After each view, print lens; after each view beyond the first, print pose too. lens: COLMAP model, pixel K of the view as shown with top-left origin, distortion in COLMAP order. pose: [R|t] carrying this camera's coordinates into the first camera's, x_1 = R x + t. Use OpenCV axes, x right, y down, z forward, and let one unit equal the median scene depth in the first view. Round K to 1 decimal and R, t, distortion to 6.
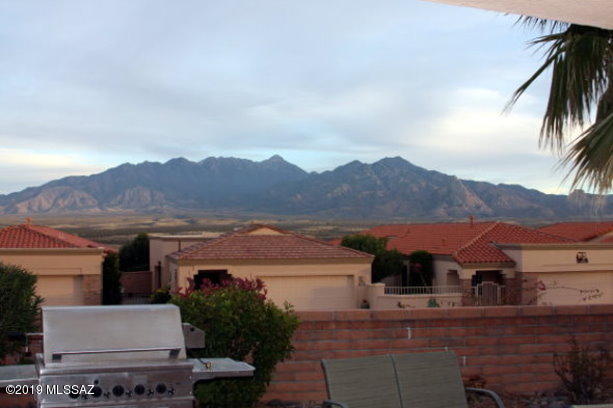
lens RADIAL K [[888.7, 0, 307.4], [0, 888.7, 206.7], [0, 0, 1]] dist [-0.118186, 0.000000]
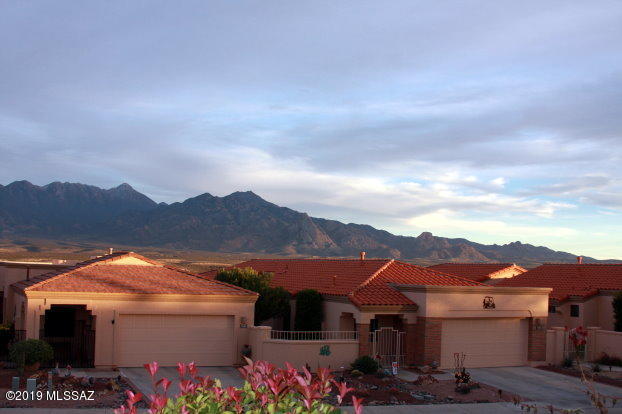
lens RADIAL K [[901.7, 0, 309.9], [0, 901.7, 204.3], [0, 0, 1]] dist [-0.118186, 0.000000]
pose [[0.984361, 0.046167, 0.170006, -0.026906], [-0.039075, 0.998230, -0.044833, 0.005334], [-0.171775, 0.037489, 0.984423, 0.116540]]
